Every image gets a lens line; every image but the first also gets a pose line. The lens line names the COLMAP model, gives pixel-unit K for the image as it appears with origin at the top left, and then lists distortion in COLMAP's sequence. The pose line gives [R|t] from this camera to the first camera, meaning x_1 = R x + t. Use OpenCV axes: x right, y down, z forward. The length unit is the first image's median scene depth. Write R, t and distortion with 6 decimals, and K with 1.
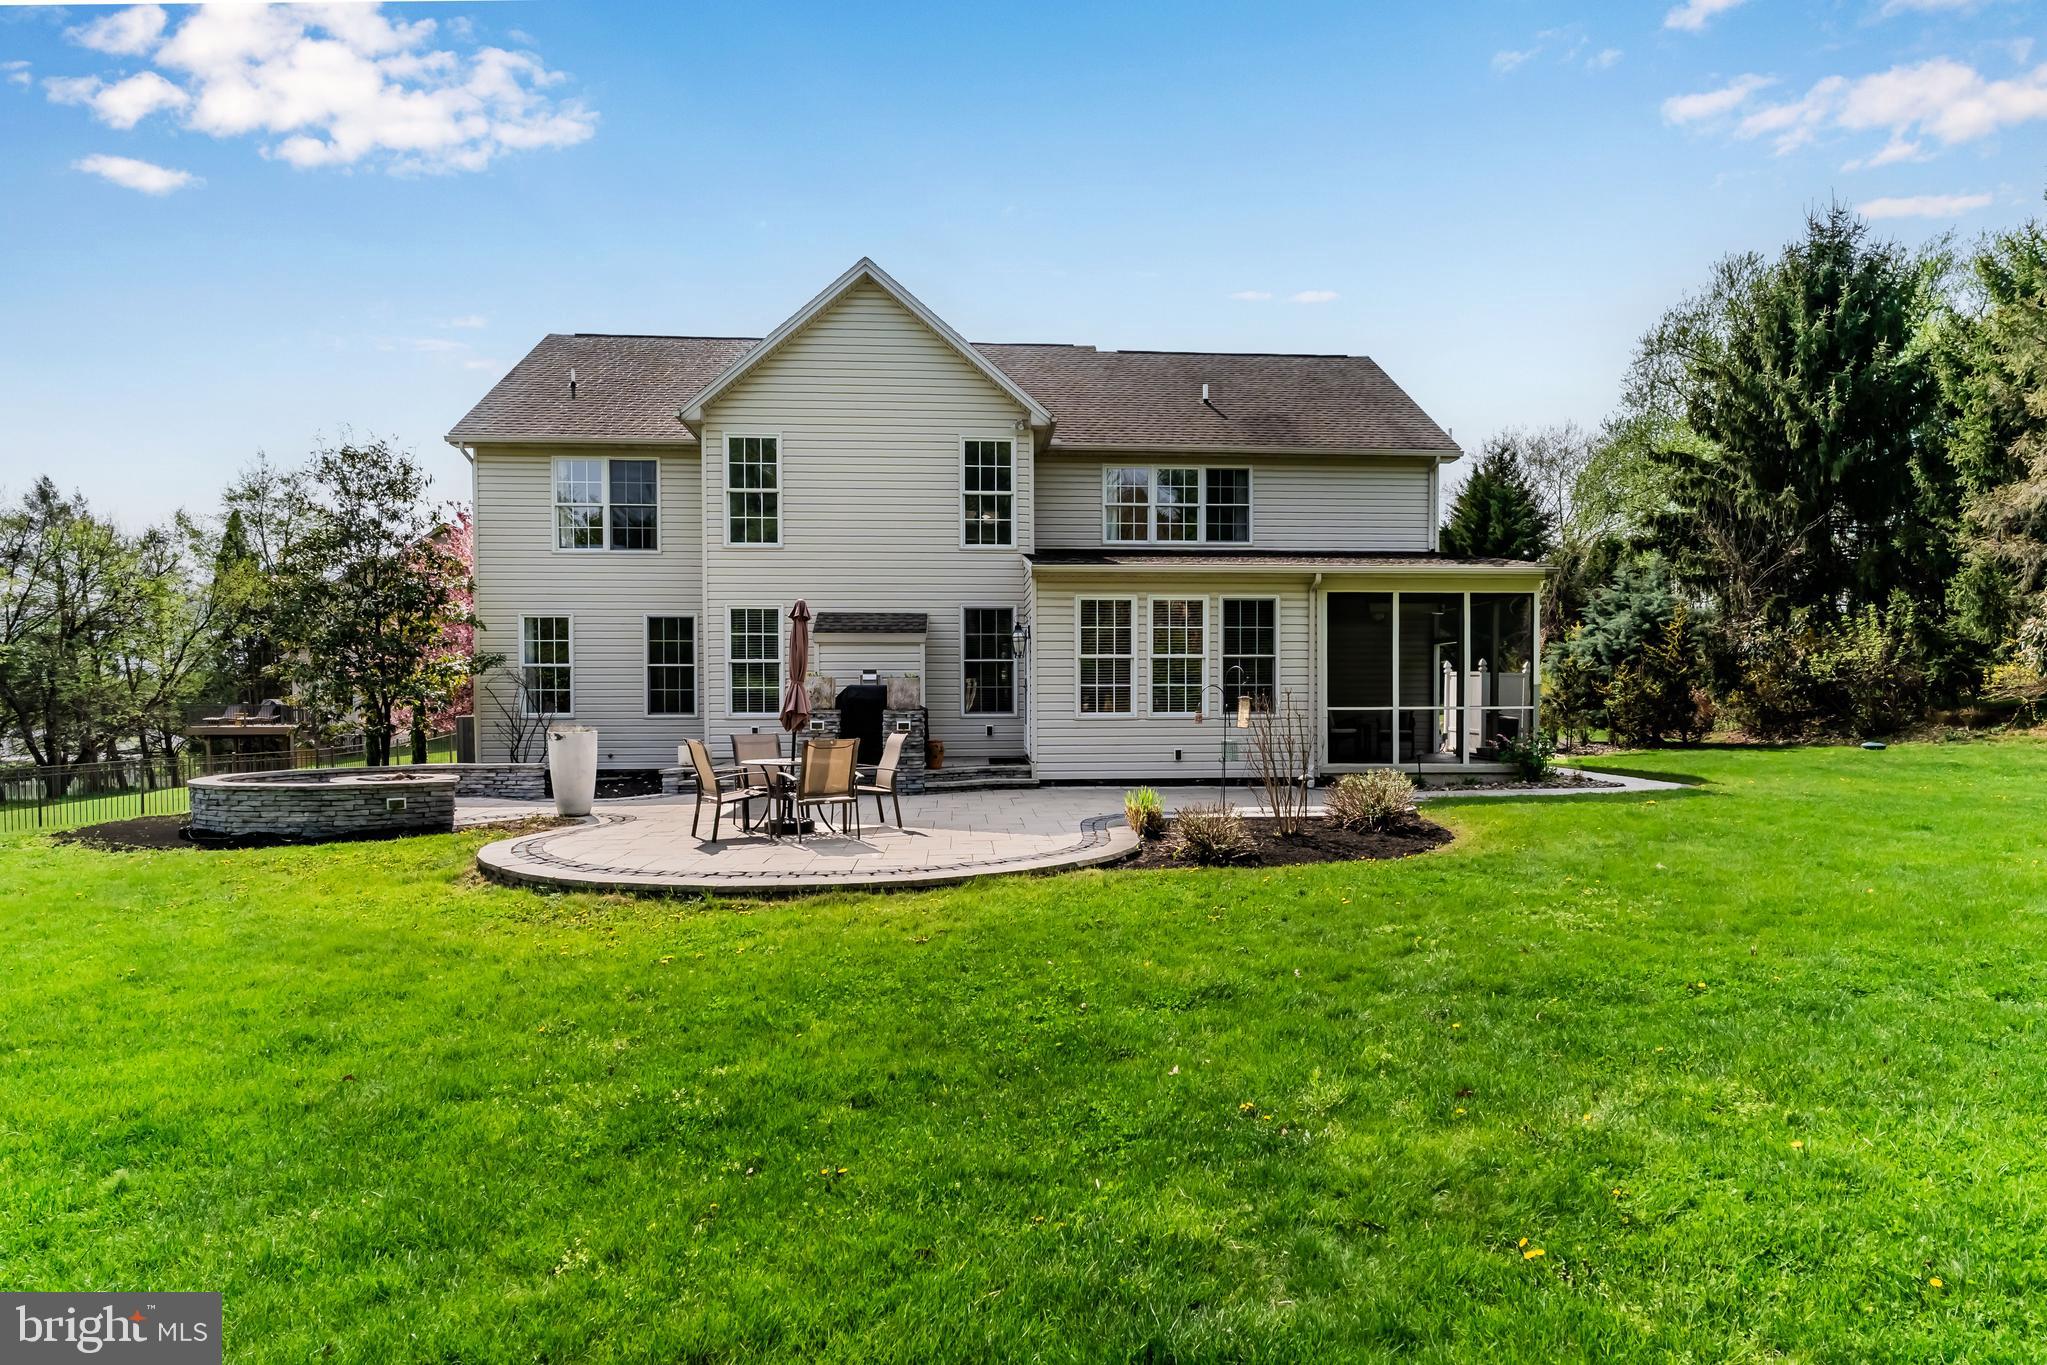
lens RADIAL K [[1085.7, 0, 1023.5], [0, 1085.7, 682.5], [0, 0, 1]] dist [-0.004750, -0.000372]
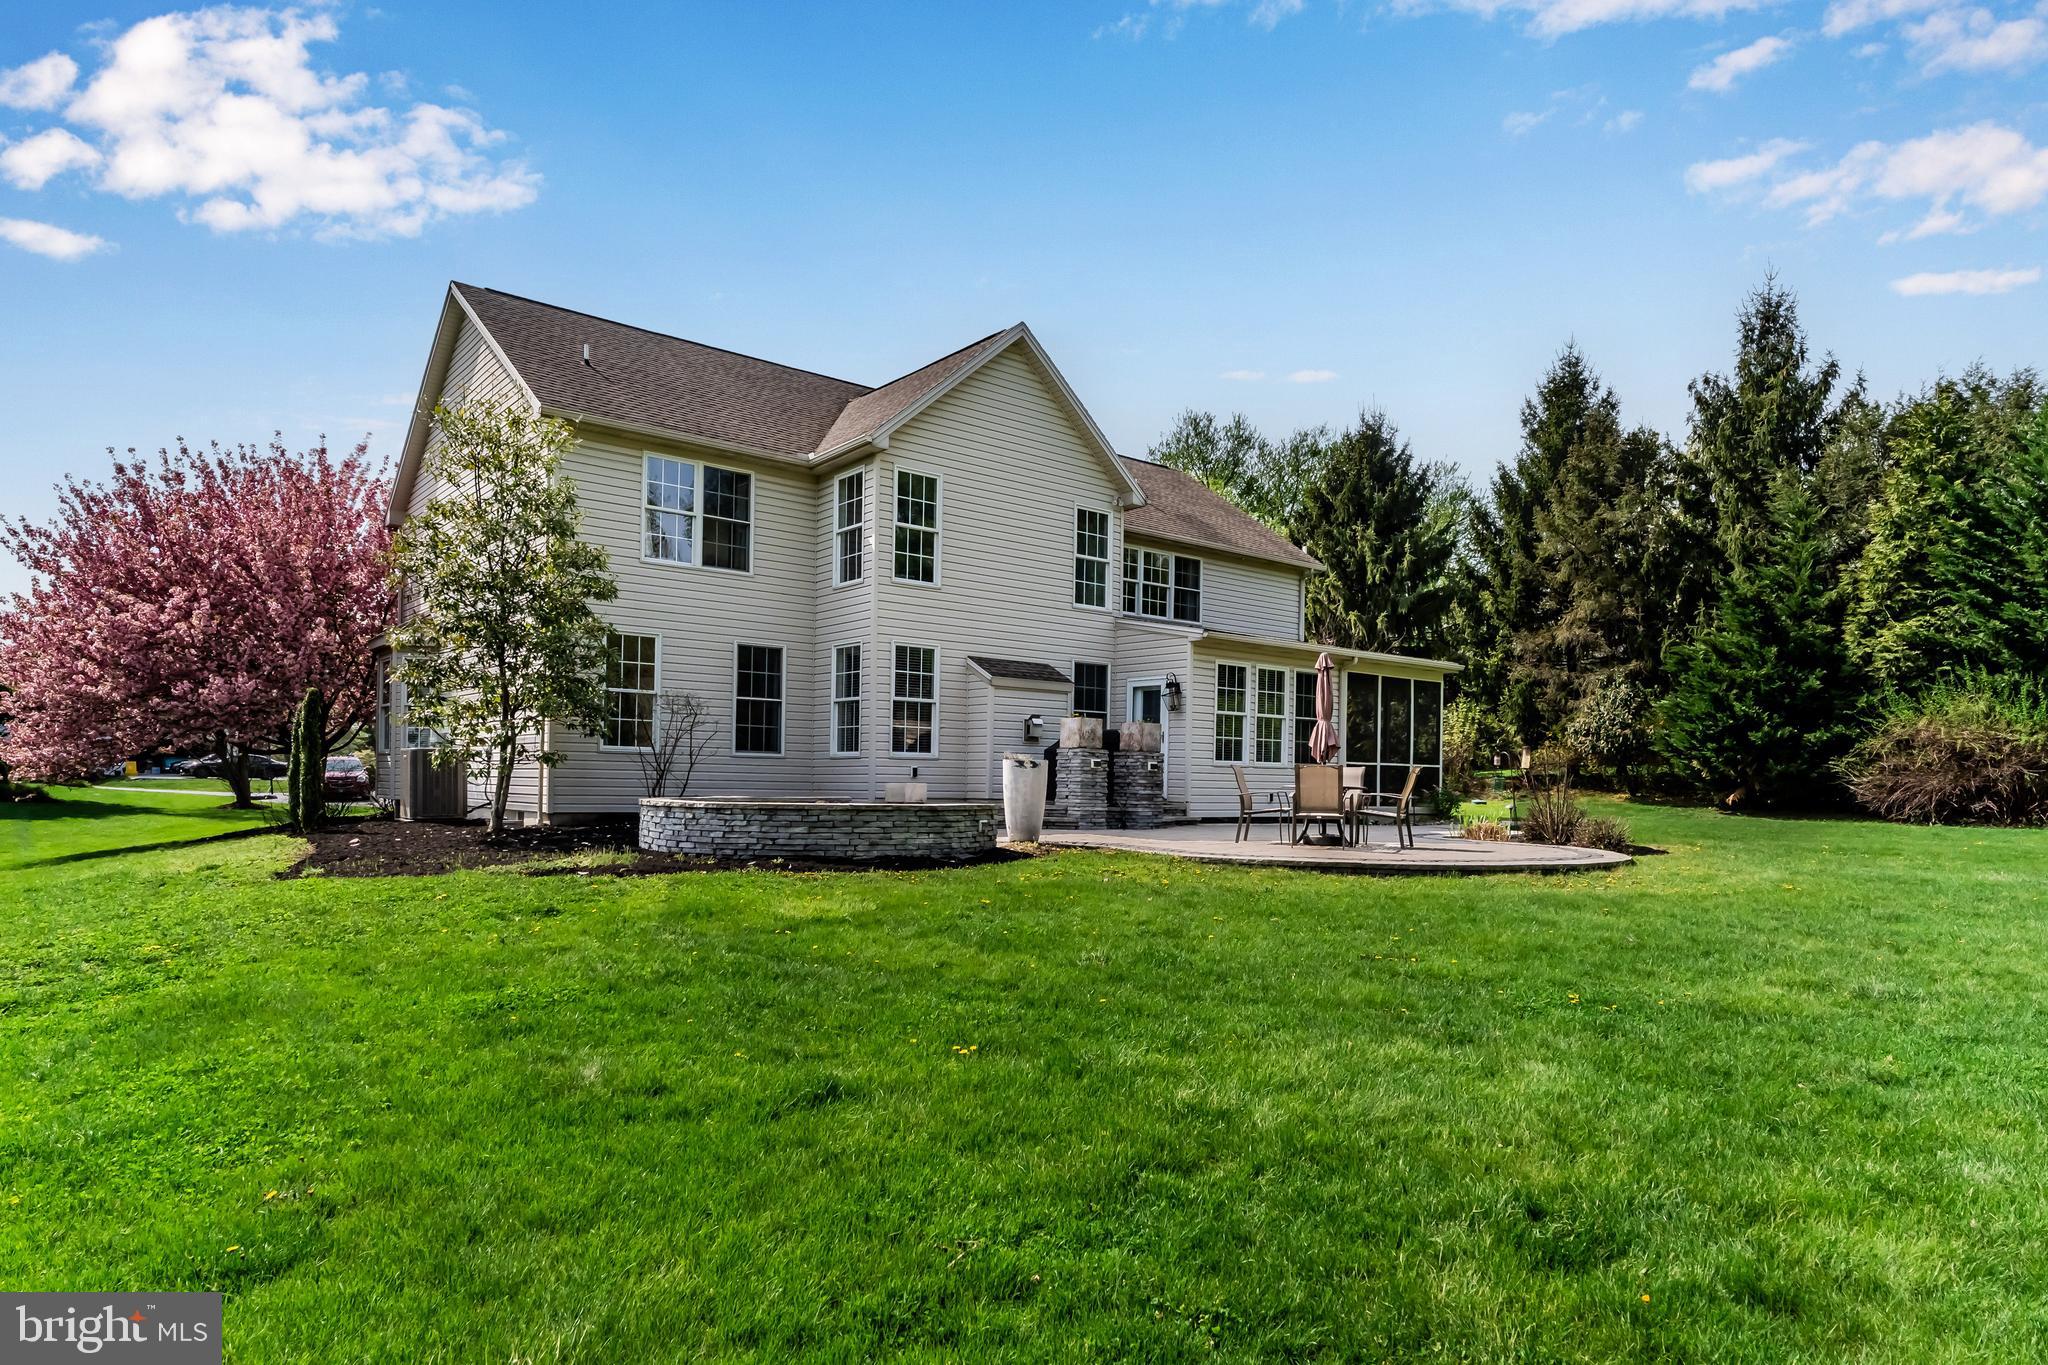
lens RADIAL K [[1086.2, 0, 1024.0], [0, 1086.2, 682.5], [0, 0, 1]] dist [-0.004750, -0.000372]
pose [[0.831810, 0.058061, 0.552015, -0.704788], [-0.035932, 0.998061, -0.050831, 0.009817], [-0.553896, 0.022447, 0.832283, 0.130336]]
